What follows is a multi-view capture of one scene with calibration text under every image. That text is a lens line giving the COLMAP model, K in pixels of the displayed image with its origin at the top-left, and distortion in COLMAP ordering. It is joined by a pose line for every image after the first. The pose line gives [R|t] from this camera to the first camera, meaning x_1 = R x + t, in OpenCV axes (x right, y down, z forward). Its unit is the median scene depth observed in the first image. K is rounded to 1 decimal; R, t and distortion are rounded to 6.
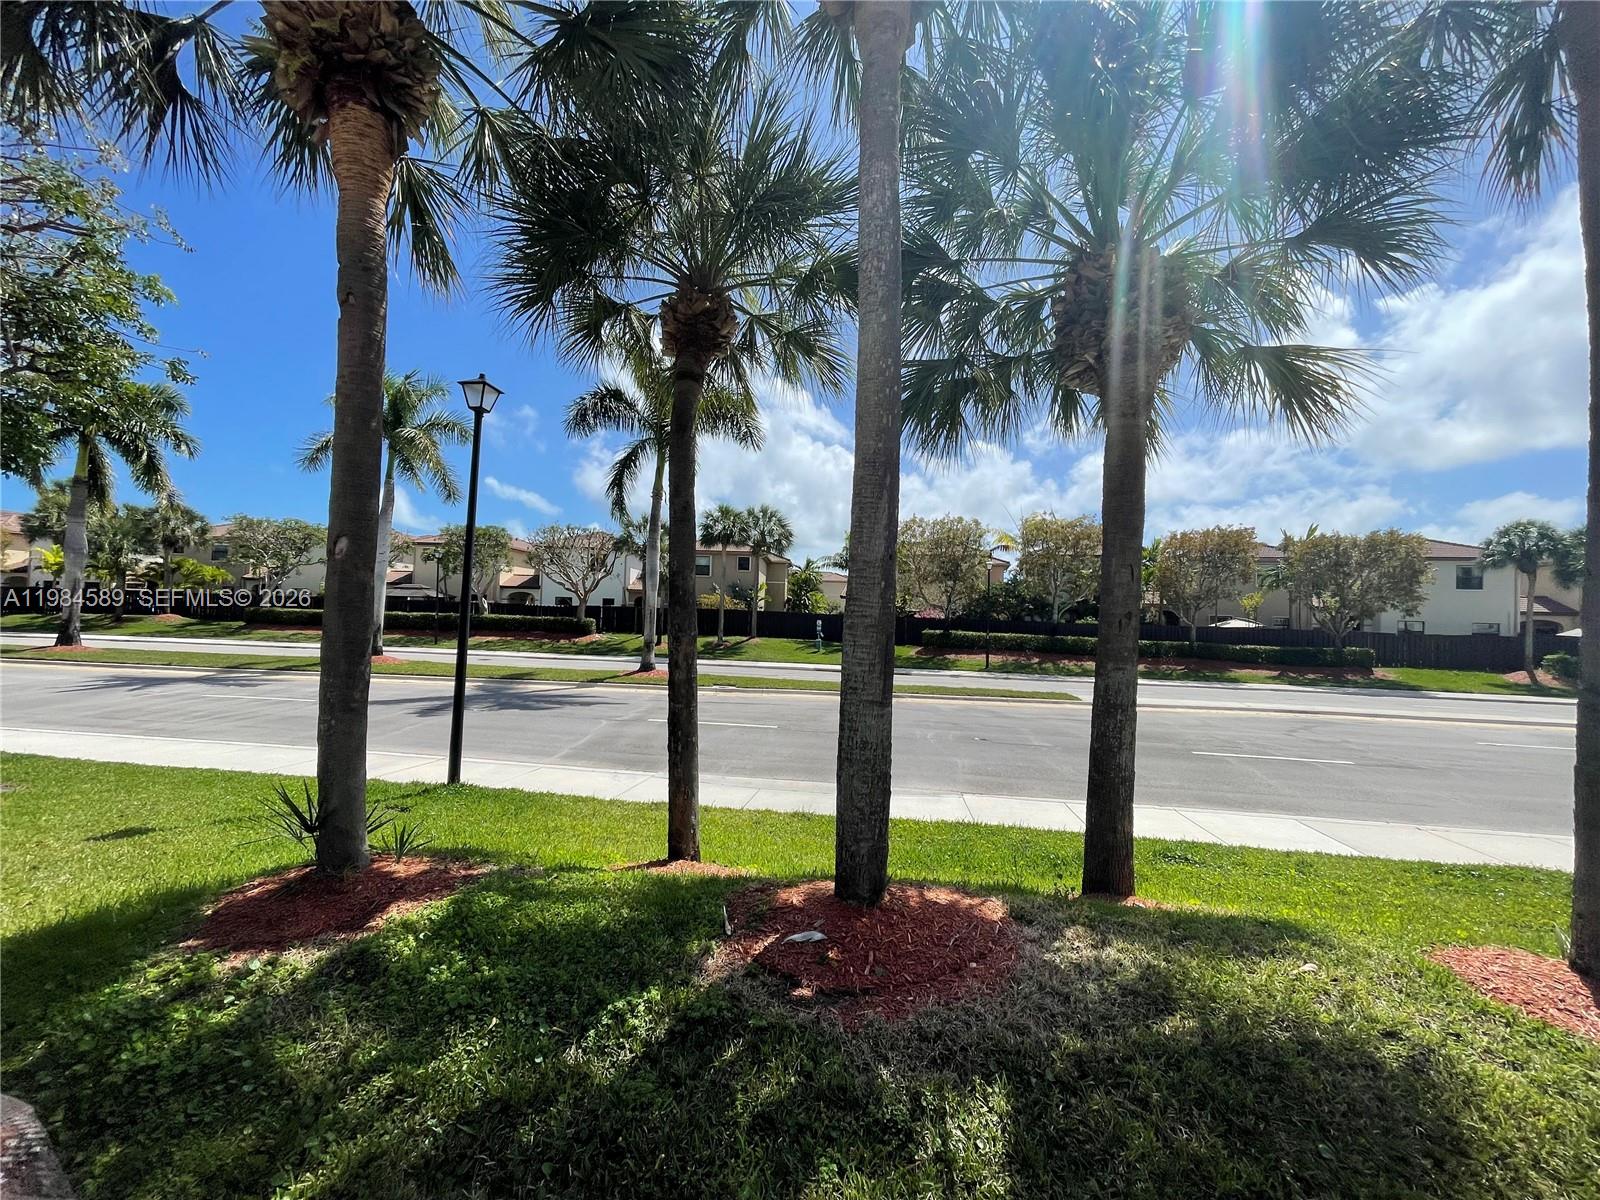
lens RADIAL K [[647.7, 0, 796.3], [0, 647.7, 597.7], [0, 0, 1]] dist [-0.002775, 0.000517]
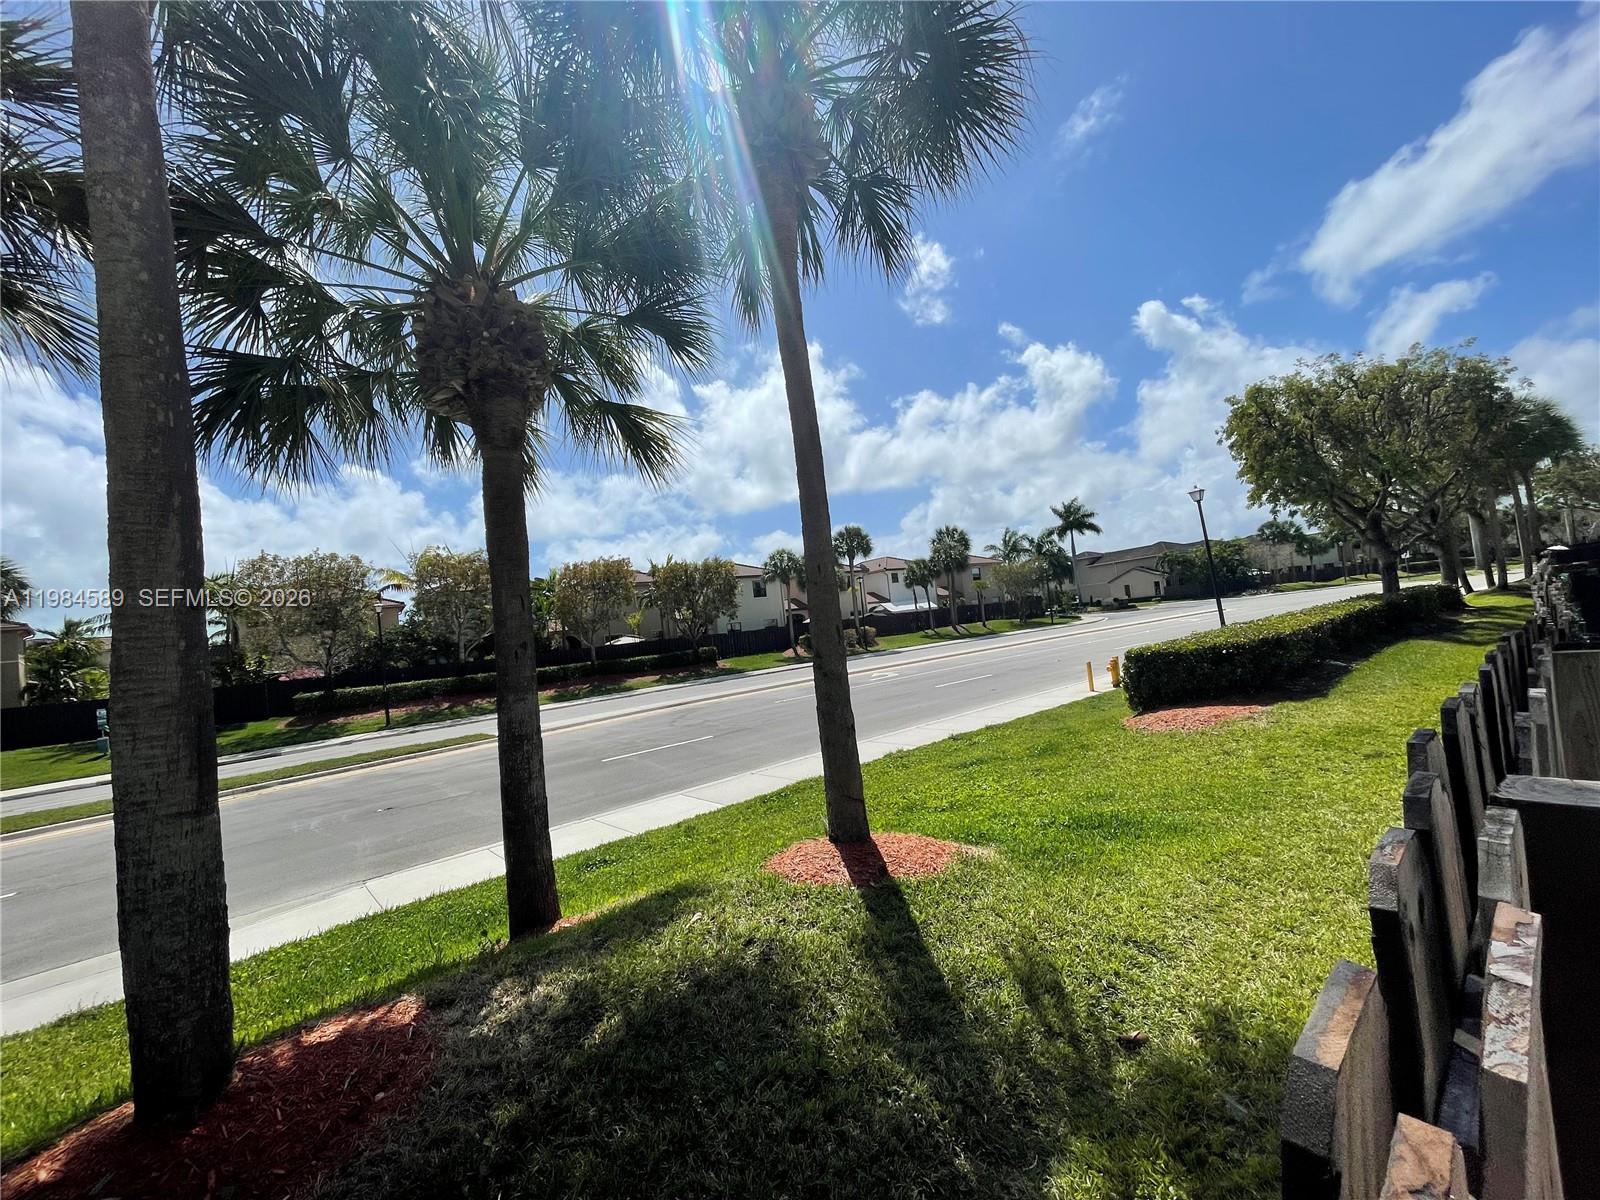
lens RADIAL K [[647.7, 0, 796.3], [0, 647.7, 597.7], [0, 0, 1]] dist [-0.002775, 0.000517]
pose [[0.648594, -0.069624, 0.757943, 0.023166], [0.109278, 0.994009, -0.002203, 0.001948], [-0.753249, 0.084256, 0.652317, 0.012623]]
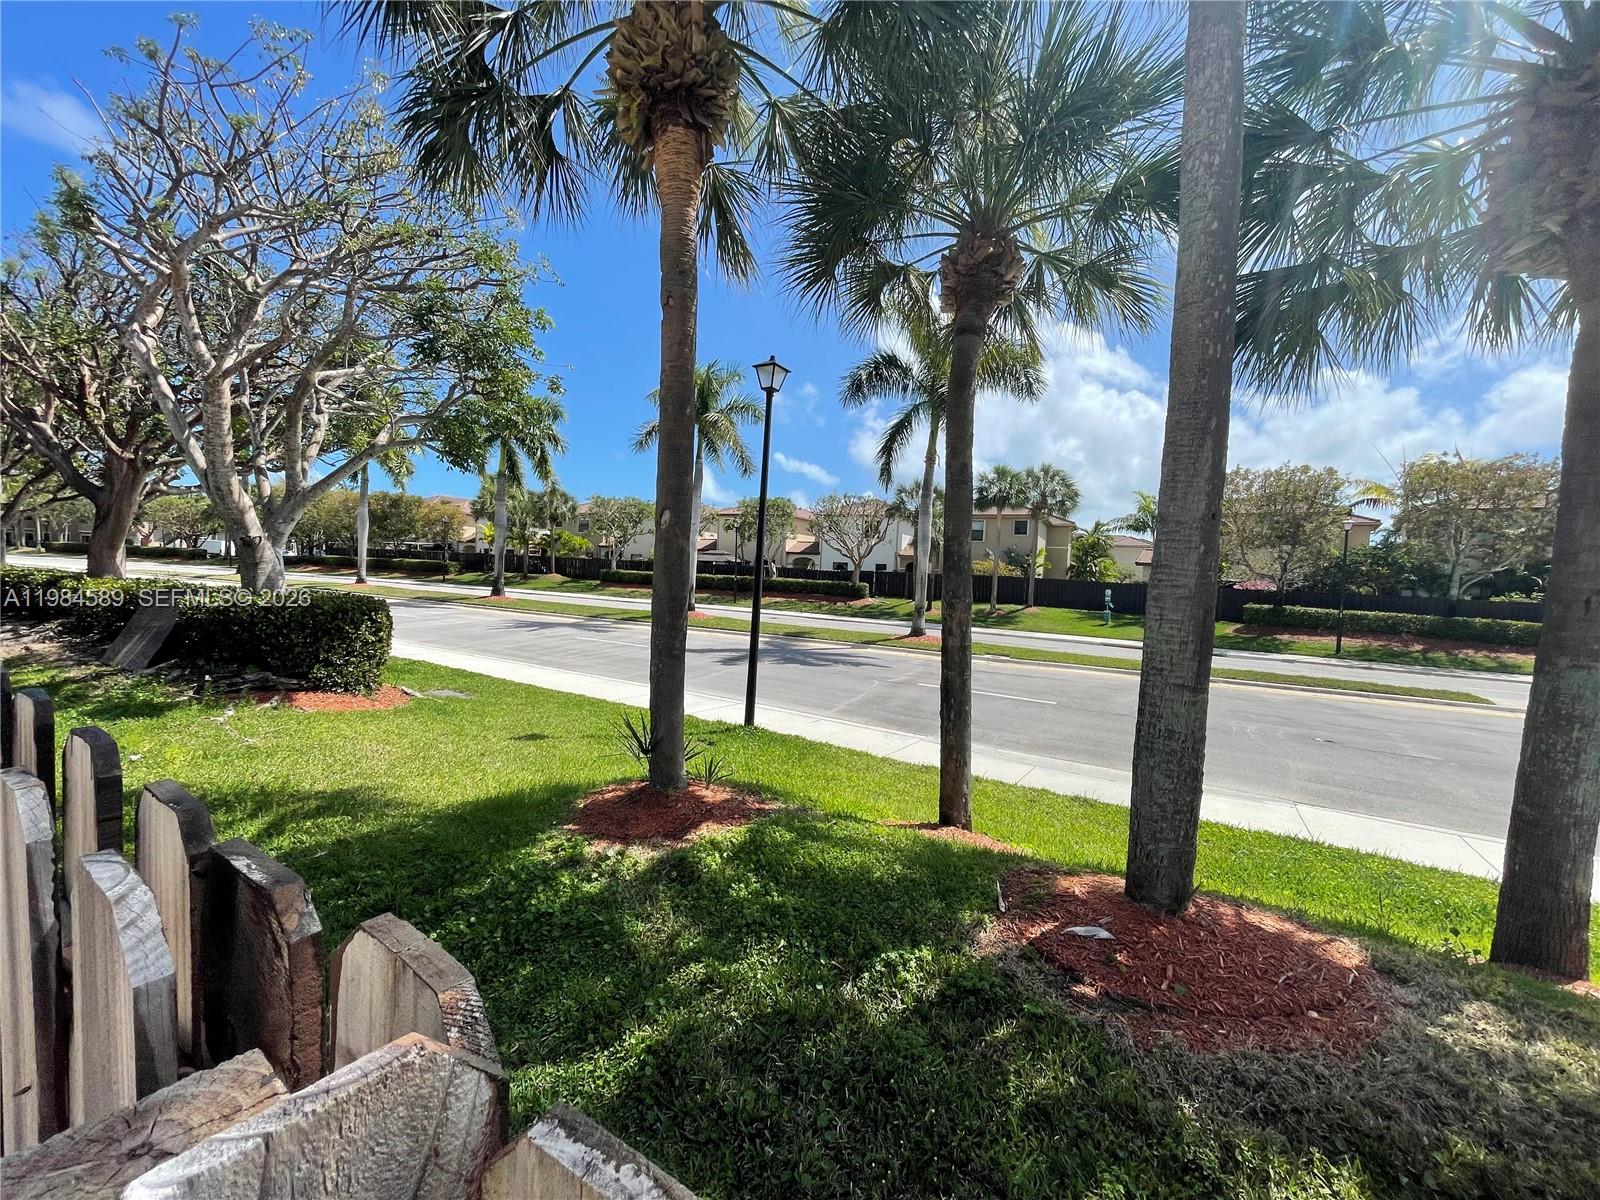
lens RADIAL K [[647.2, 0, 795.1], [0, 647.2, 597.3], [0, 0, 1]] dist [-0.001337, 0.000075]
pose [[0.915310, 0.026296, -0.401890, -0.006750], [-0.005267, 0.998562, 0.053342, 0.000233], [0.402715, -0.046707, 0.914133, 0.007027]]
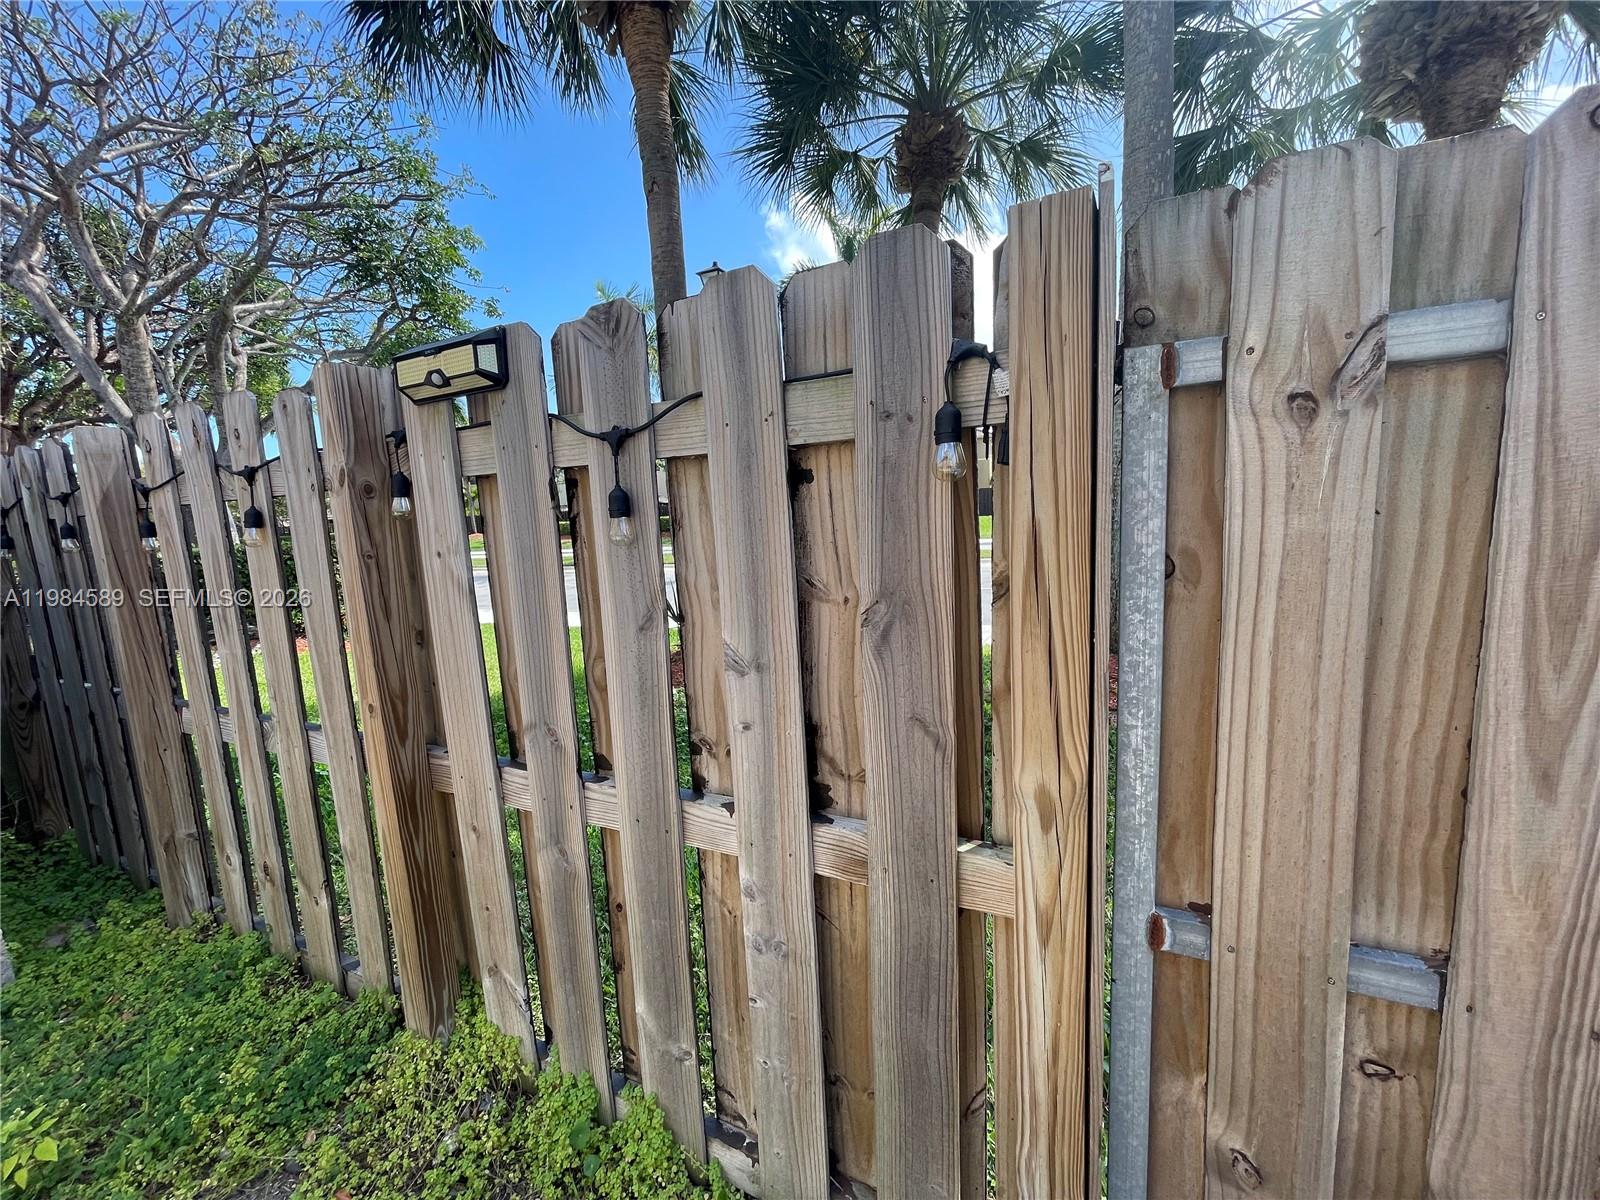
lens RADIAL K [[659.0, 0, 796.2], [0, 659.0, 598.4], [0, 0, 1]] dist [-0.001190, 0.000471]
pose [[0.951770, -0.043599, -0.303698, -0.071796], [0.091744, 0.985004, 0.146114, 0.095686], [0.292773, -0.166929, 0.941498, -0.147040]]
